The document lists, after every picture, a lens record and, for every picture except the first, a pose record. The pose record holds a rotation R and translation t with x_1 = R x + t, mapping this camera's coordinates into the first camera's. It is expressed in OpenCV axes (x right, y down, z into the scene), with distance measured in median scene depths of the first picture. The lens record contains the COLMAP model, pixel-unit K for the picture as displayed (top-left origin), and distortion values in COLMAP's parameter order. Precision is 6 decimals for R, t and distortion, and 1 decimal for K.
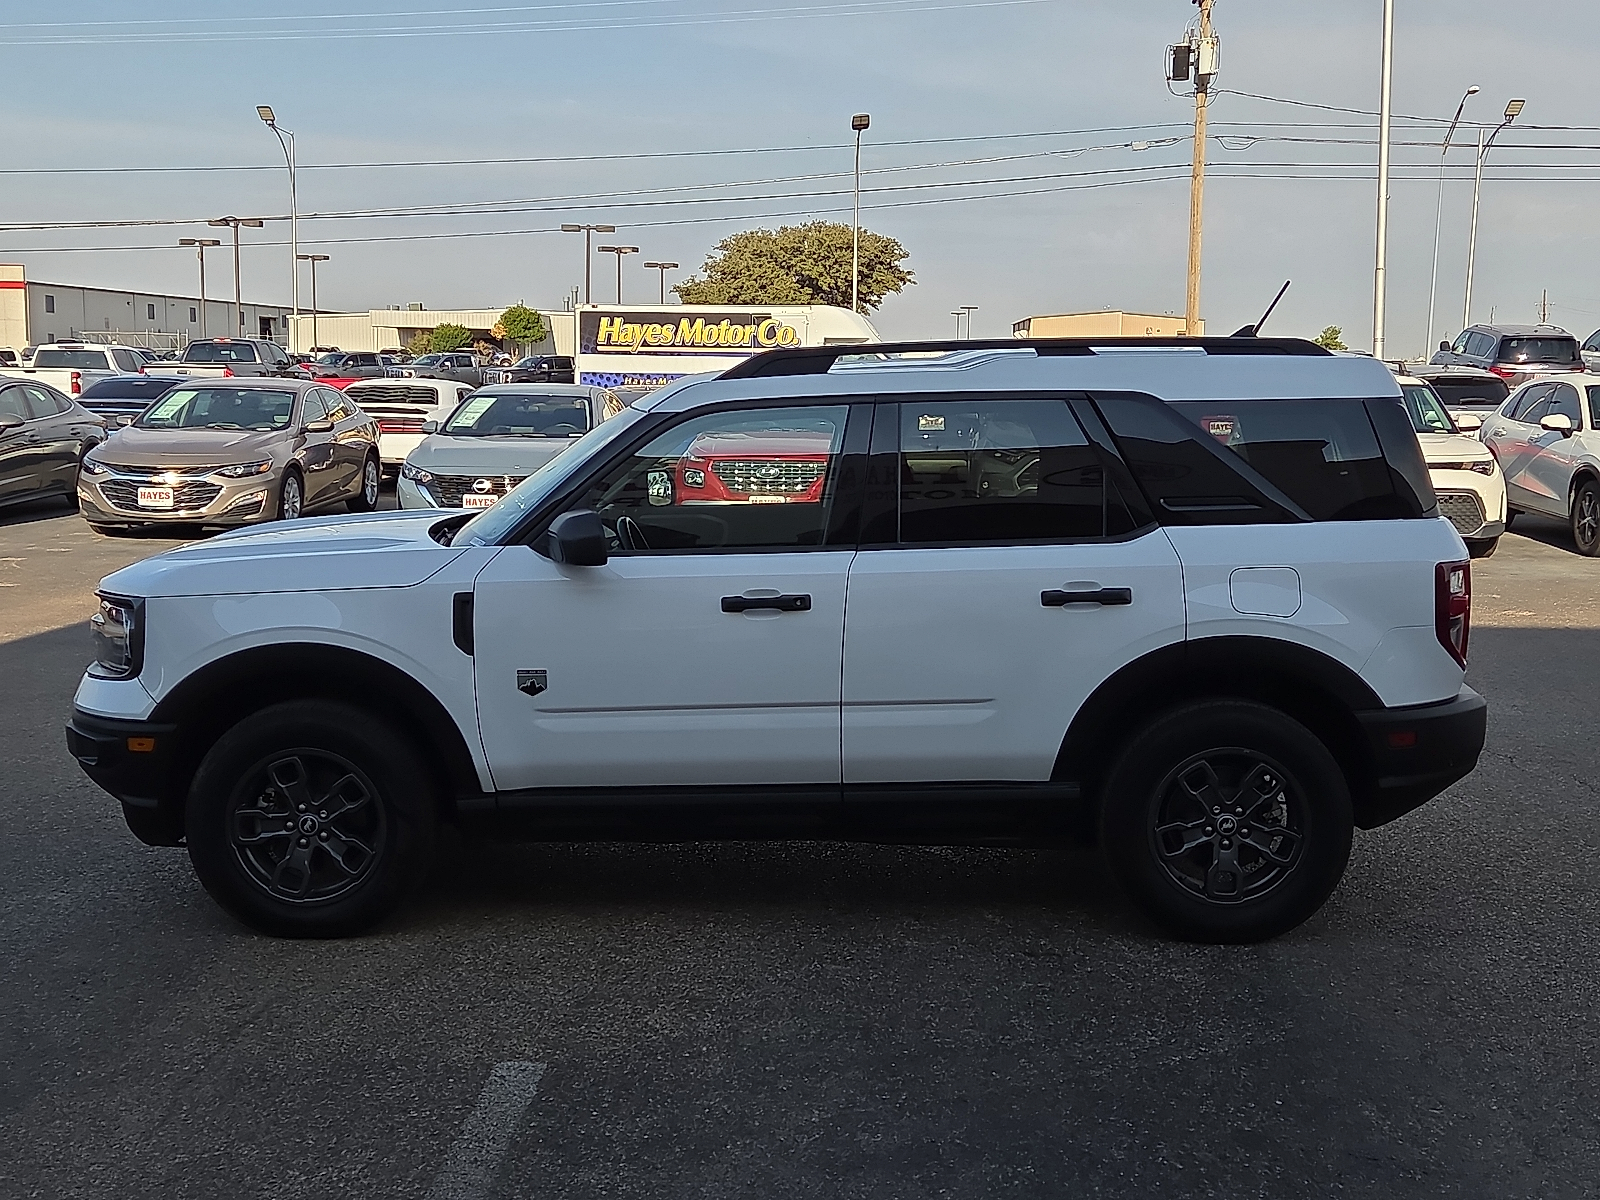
lens RADIAL K [[1836.4, 0, 800.6], [0, 1836.4, 600.6], [0, 0, 1]] dist [0.076095, 0.000000]
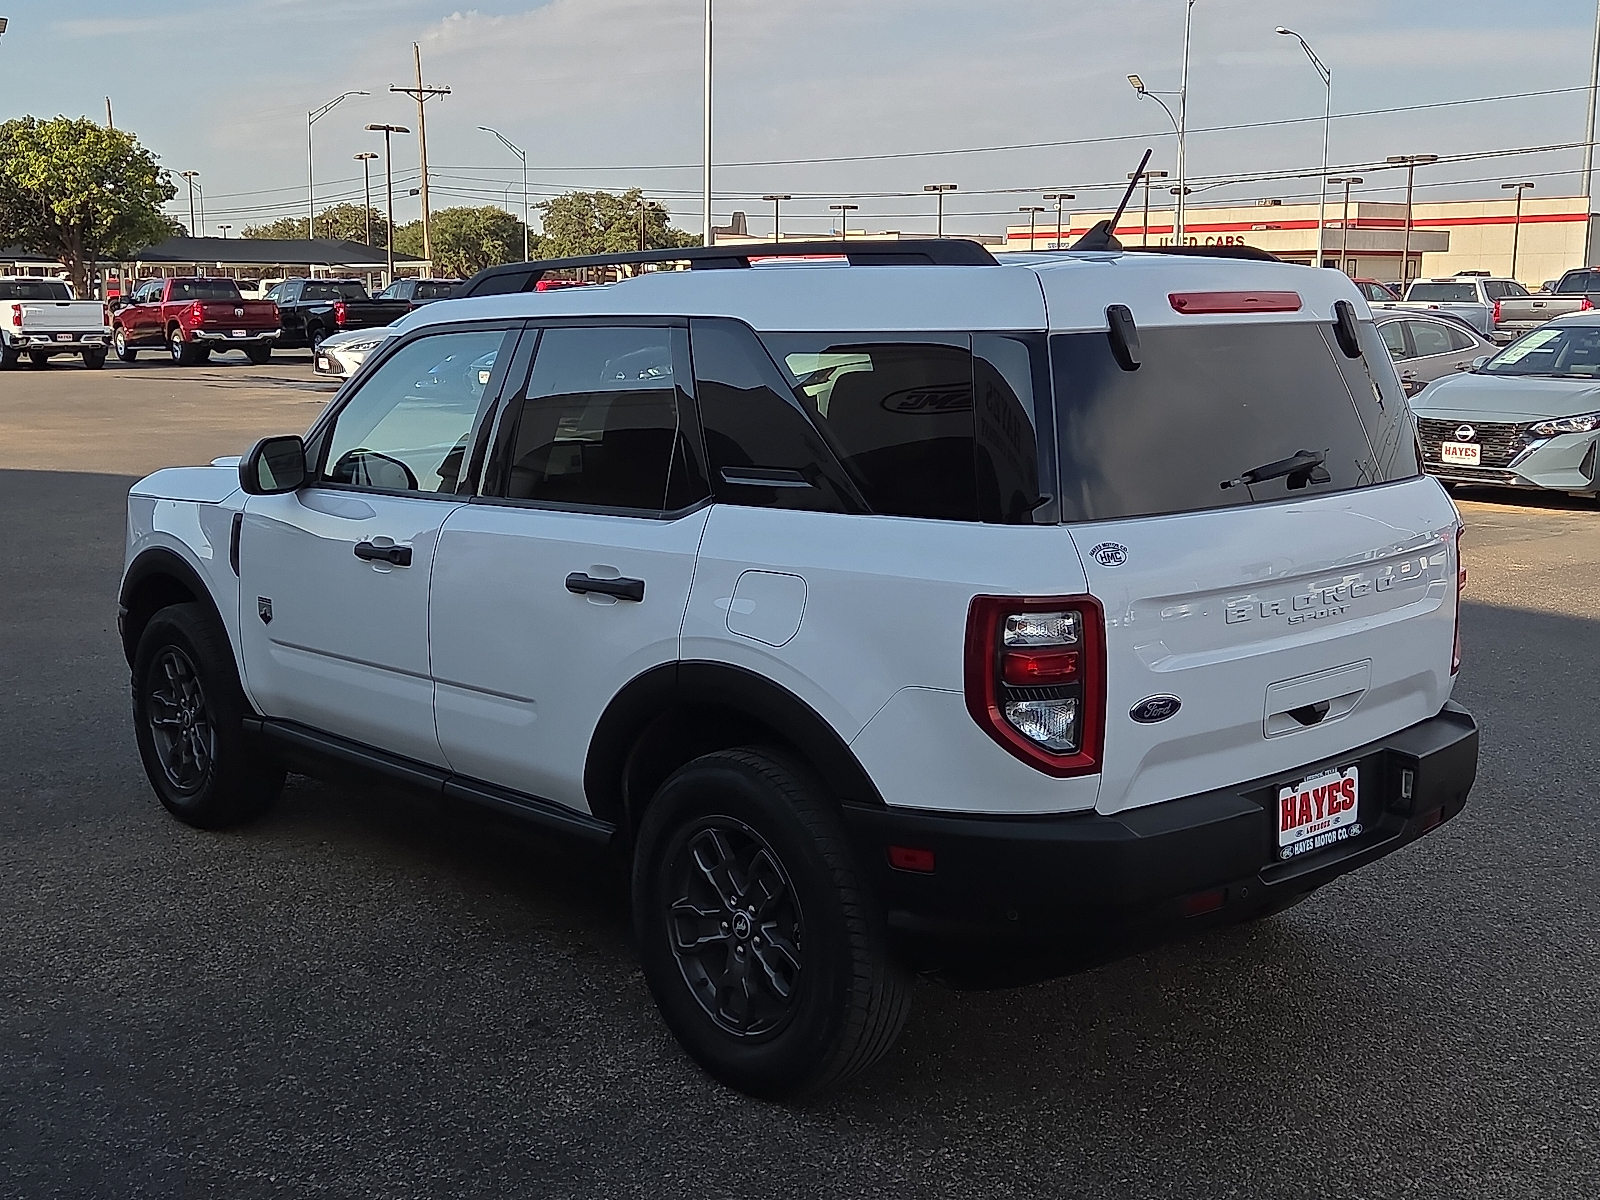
lens RADIAL K [[1836.4, 0, 800.6], [0, 1836.4, 599.5], [0, 0, 1]] dist [0.076095, 0.000000]
pose [[0.678143, 0.115778, -0.725753, 0.751148], [-0.091274, 0.993136, 0.073146, -0.058561], [0.729240, 0.016639, 0.684055, 0.525220]]
